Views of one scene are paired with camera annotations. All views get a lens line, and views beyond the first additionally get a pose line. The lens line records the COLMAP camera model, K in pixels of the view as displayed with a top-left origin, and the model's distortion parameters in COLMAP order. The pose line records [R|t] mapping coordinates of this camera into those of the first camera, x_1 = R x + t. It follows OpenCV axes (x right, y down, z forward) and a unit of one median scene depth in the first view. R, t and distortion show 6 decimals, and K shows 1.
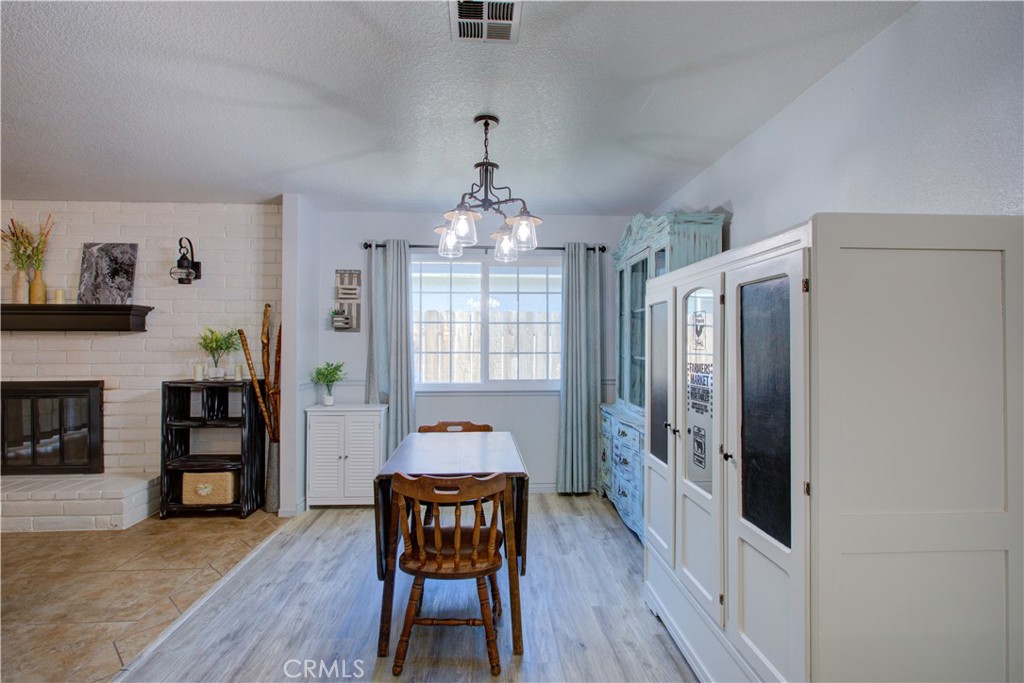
lens RADIAL K [[465.5, 0, 511.3], [0, 465.5, 337.6], [0, 0, 1]] dist [0.005684, -0.000004]
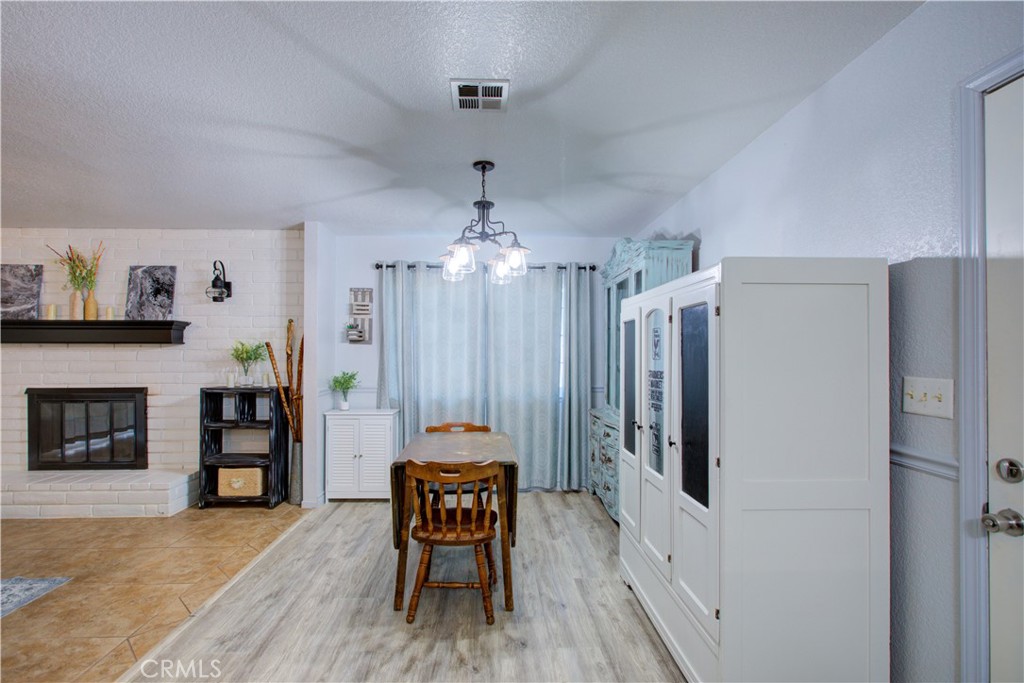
lens RADIAL K [[465.5, 0, 510.4], [0, 465.5, 351.0], [0, 0, 1]] dist [0.005684, -0.000004]
pose [[0.999948, -0.000392, -0.010183, 0.023837], [0.000443, 0.999987, 0.005007, -0.001745], [0.010181, -0.005011, 0.999936, -0.161437]]
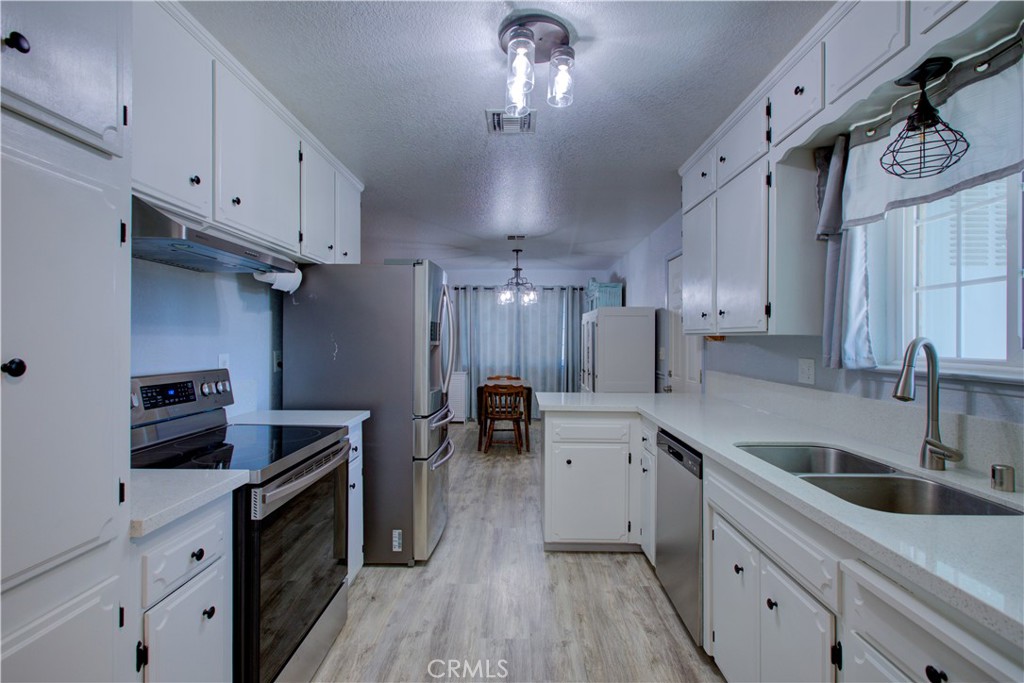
lens RADIAL K [[465.5, 0, 513.3], [0, 465.5, 336.4], [0, 0, 1]] dist [0.005684, -0.000004]
pose [[0.997183, 0.002287, -0.074977, 0.102394], [-0.001890, 0.999984, 0.005365, -0.016780], [0.074988, -0.005209, 0.997171, -1.349958]]
